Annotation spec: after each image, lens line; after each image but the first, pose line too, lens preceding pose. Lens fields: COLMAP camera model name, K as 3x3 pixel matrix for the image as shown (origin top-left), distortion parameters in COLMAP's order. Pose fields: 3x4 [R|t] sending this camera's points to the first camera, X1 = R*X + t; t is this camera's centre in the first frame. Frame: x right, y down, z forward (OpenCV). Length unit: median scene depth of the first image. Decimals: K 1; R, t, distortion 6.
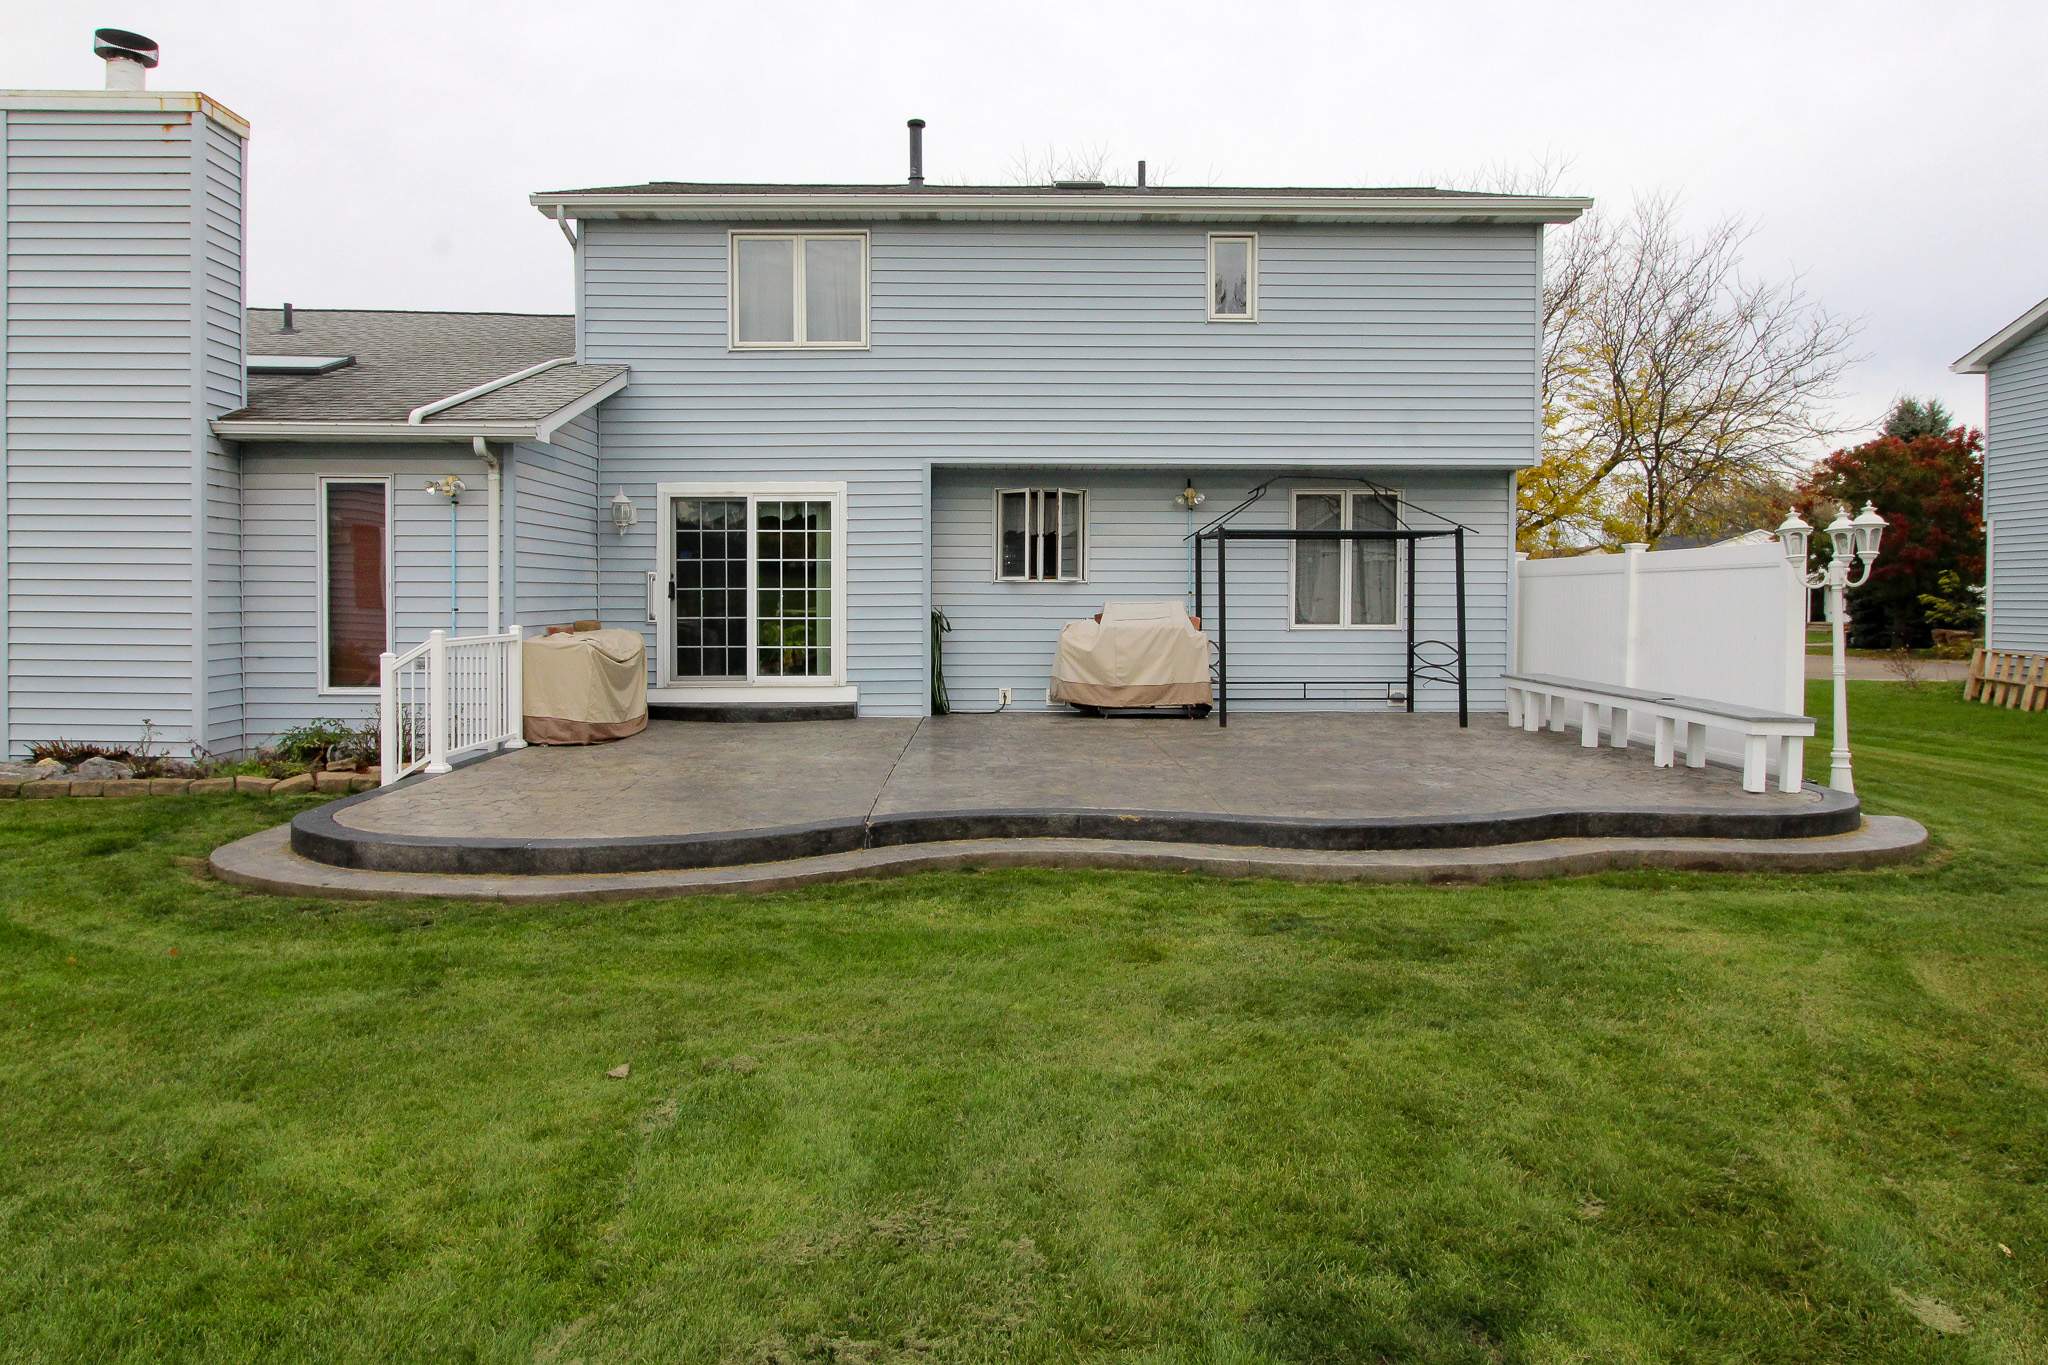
lens RADIAL K [[1313.9, 0, 909.8], [0, 1313.9, 619.2], [0, 0, 1]] dist [-0.006022, 0.002890]
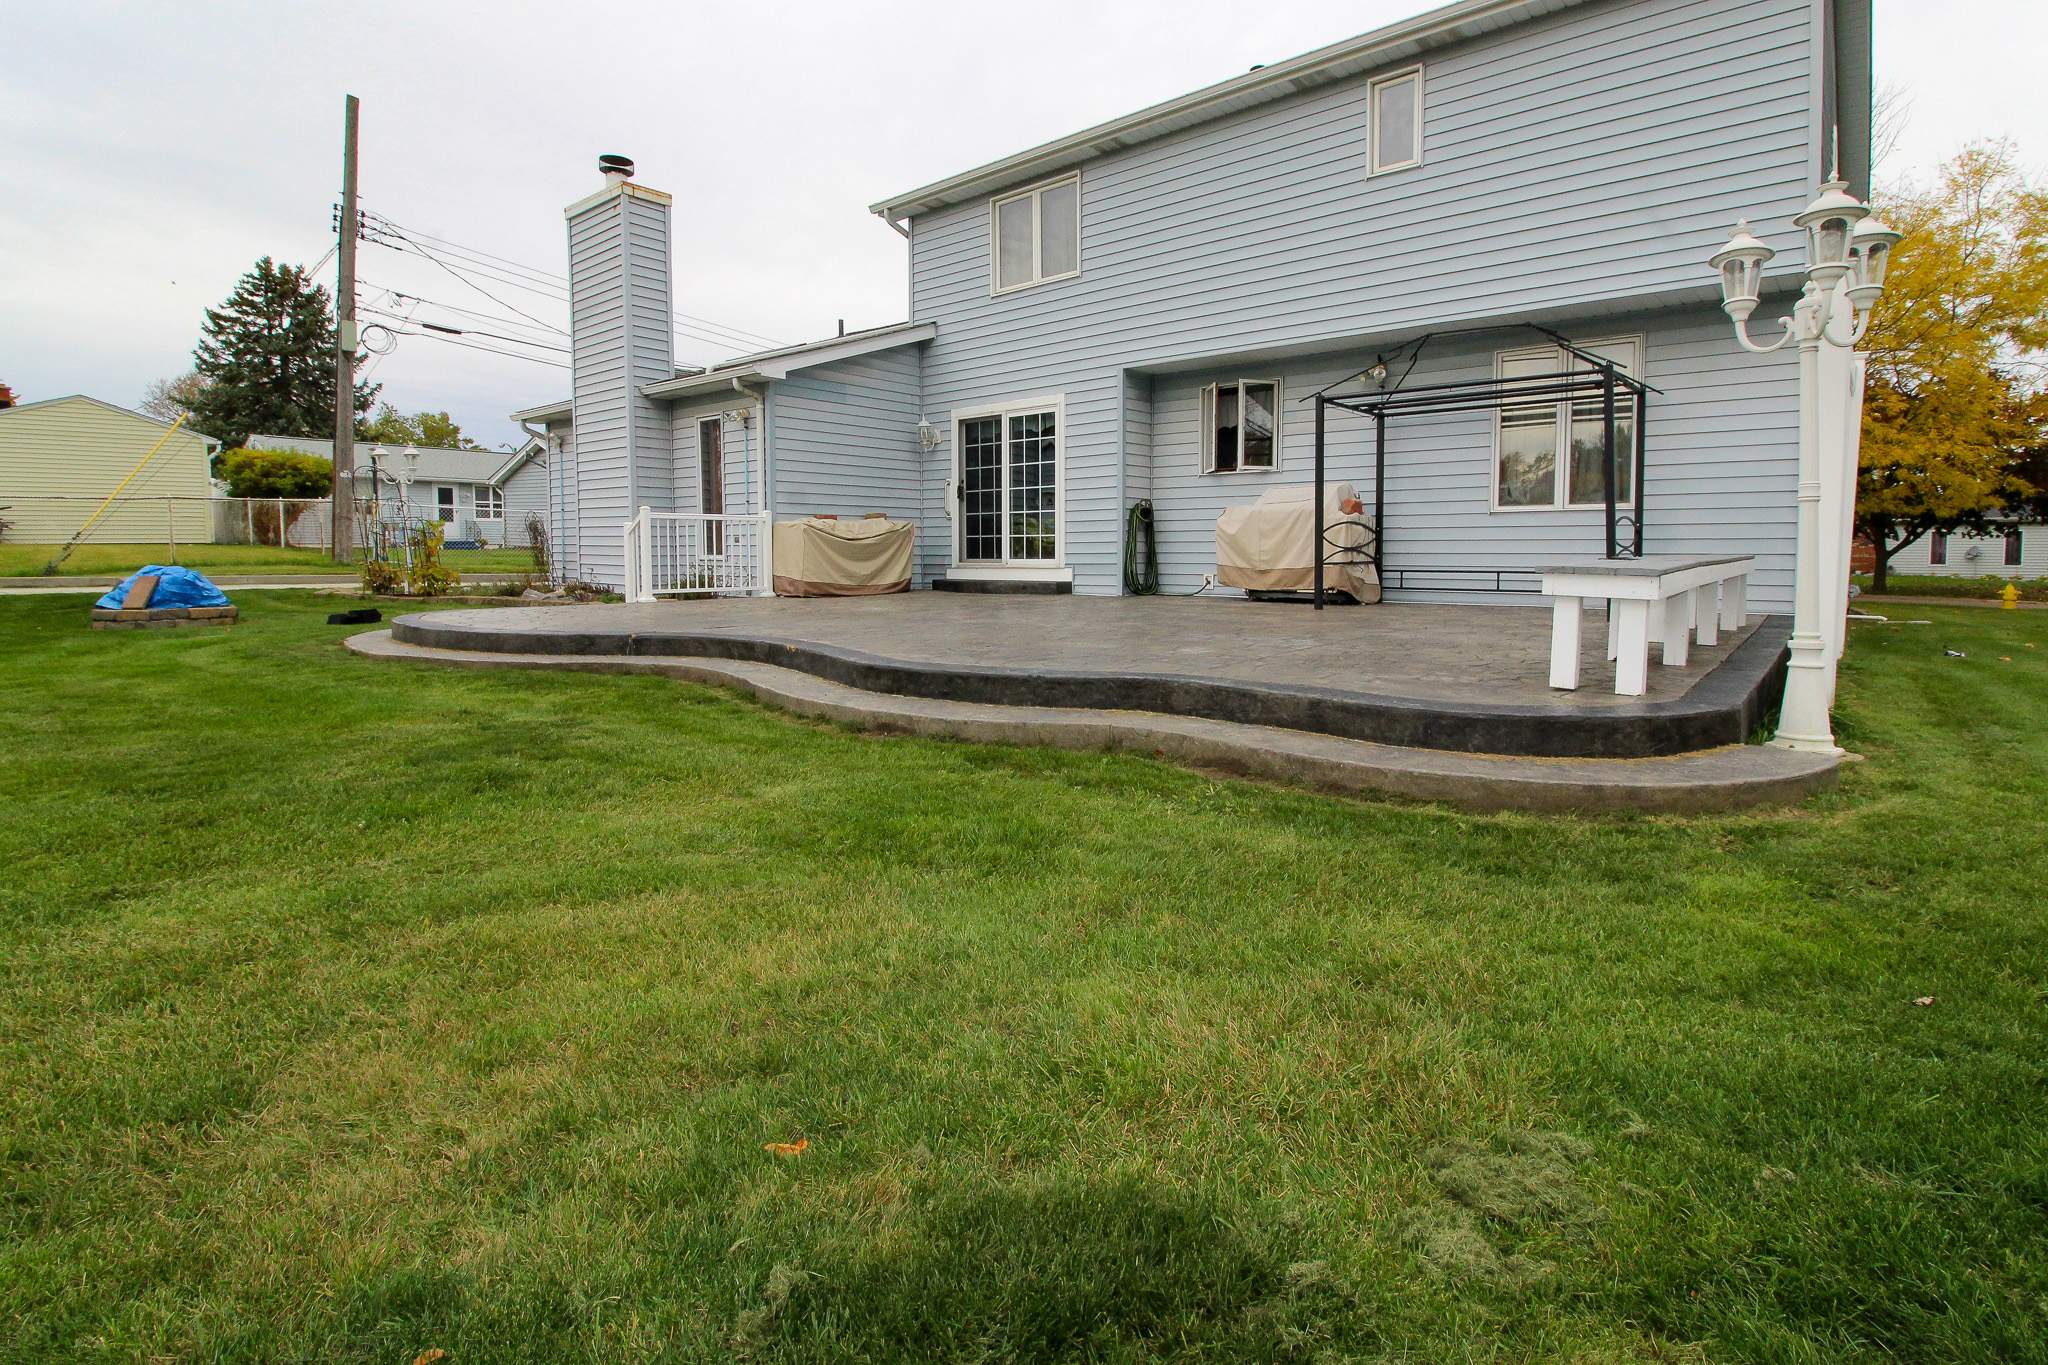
lens RADIAL K [[960.1, 0, 978.8], [0, 960.1, 601.6], [0, 0, 1]] dist [-0.013336, -0.003255]
pose [[0.763175, 0.037710, -0.645090, 0.452842], [-0.014117, 0.999030, 0.041699, 0.046539], [0.646037, -0.022717, 0.762968, 0.293938]]
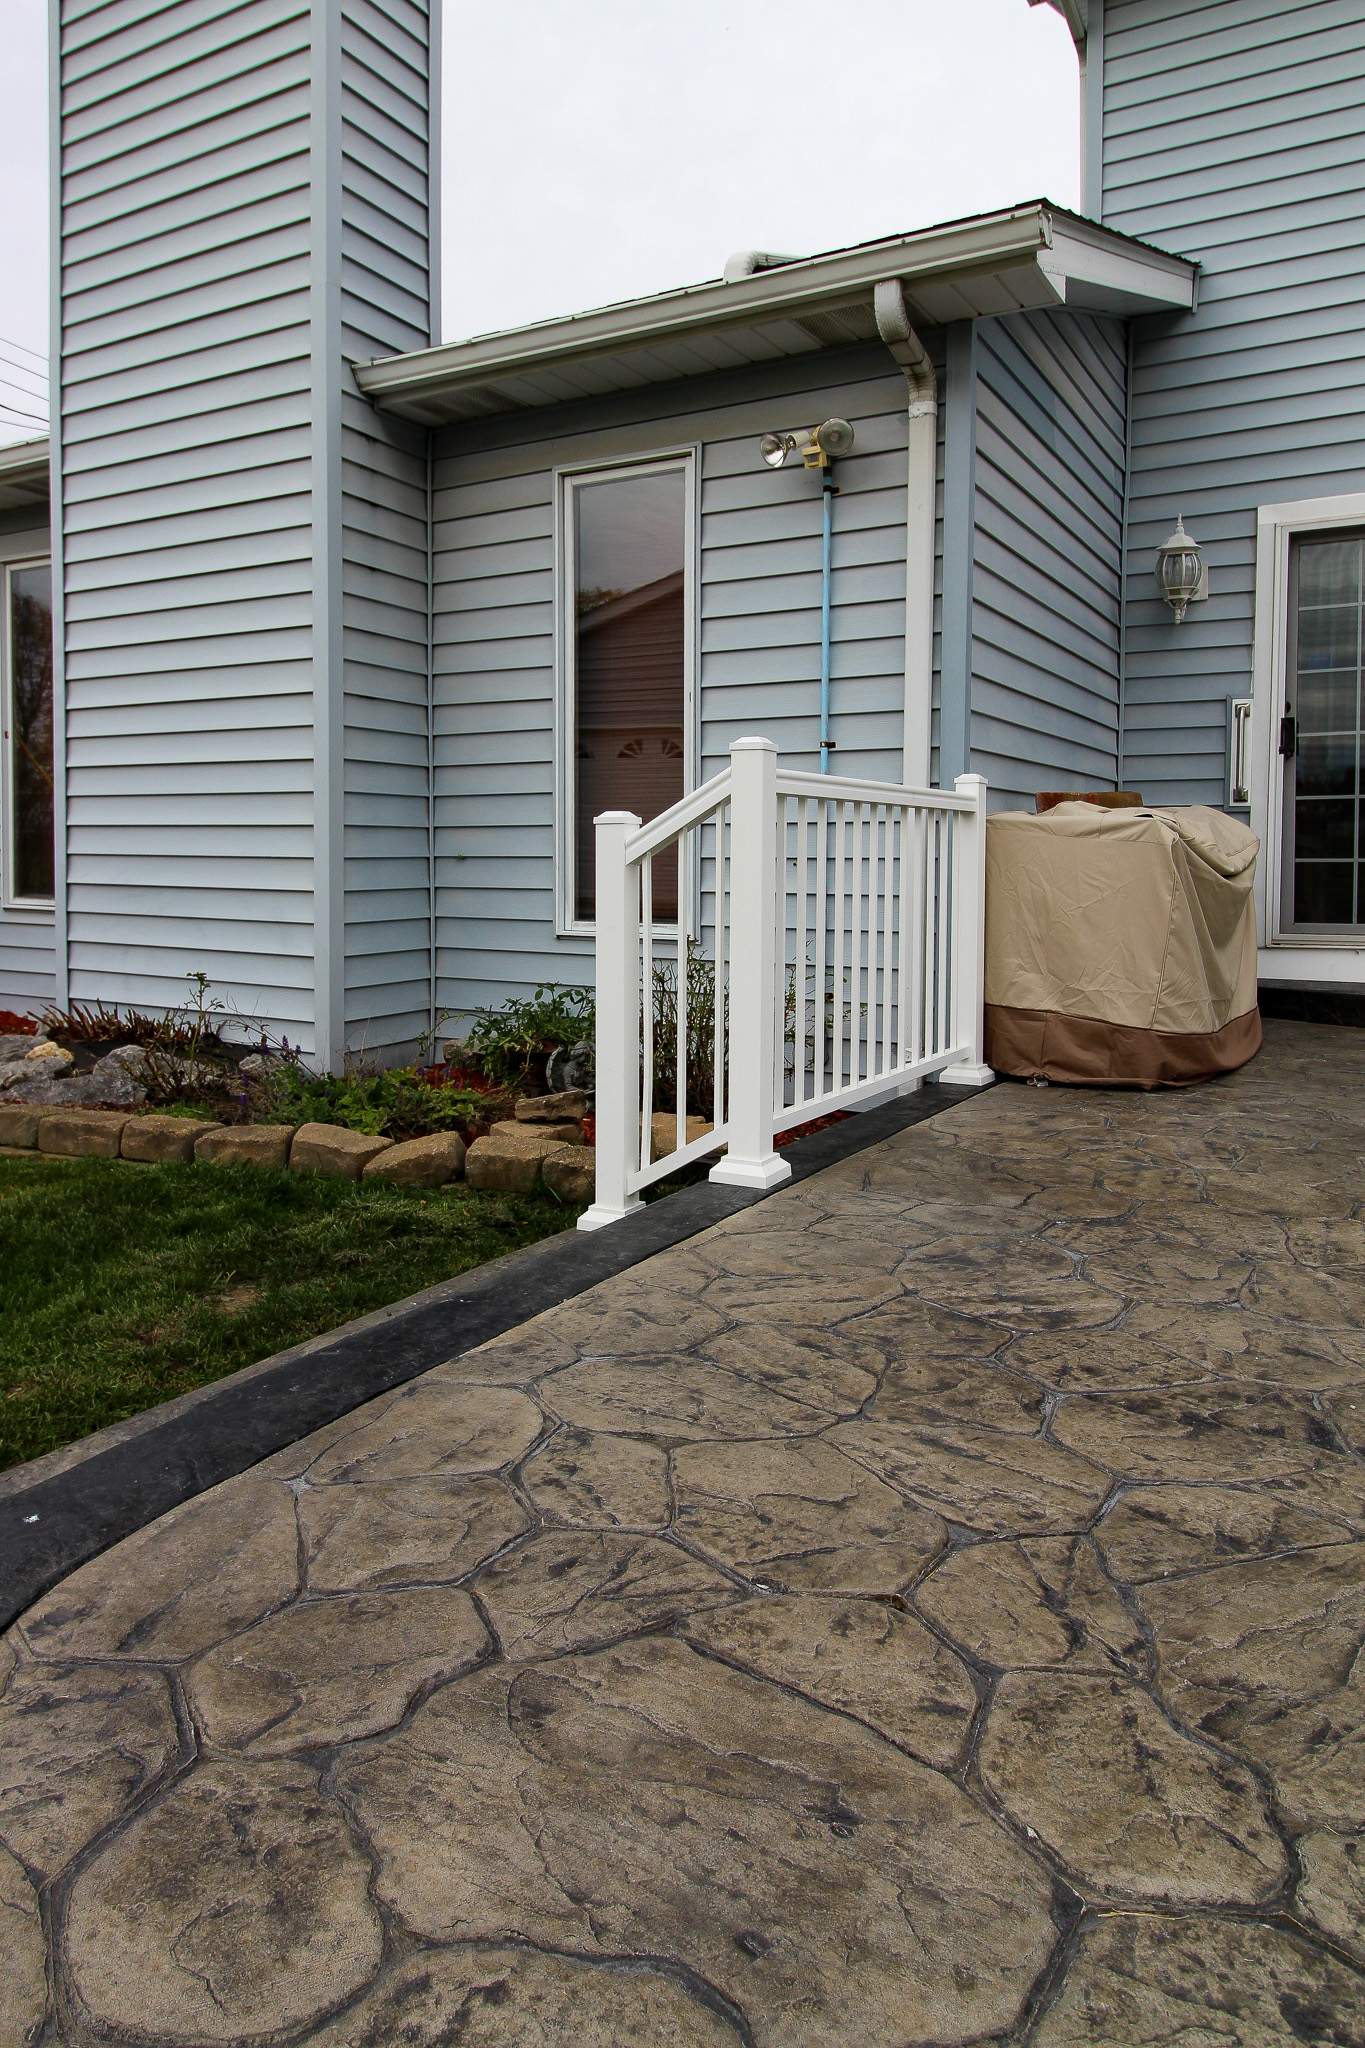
lens RADIAL K [[1313.9, 0, 696.9], [0, 1313.9, 894.3], [0, 0, 1]] dist [-0.006022, 0.002890]
pose [[0.894410, 0.016762, -0.446933, -0.162221], [-0.012233, 0.999840, 0.013016, 0.030204], [0.447080, -0.006174, 0.894473, 0.503010]]
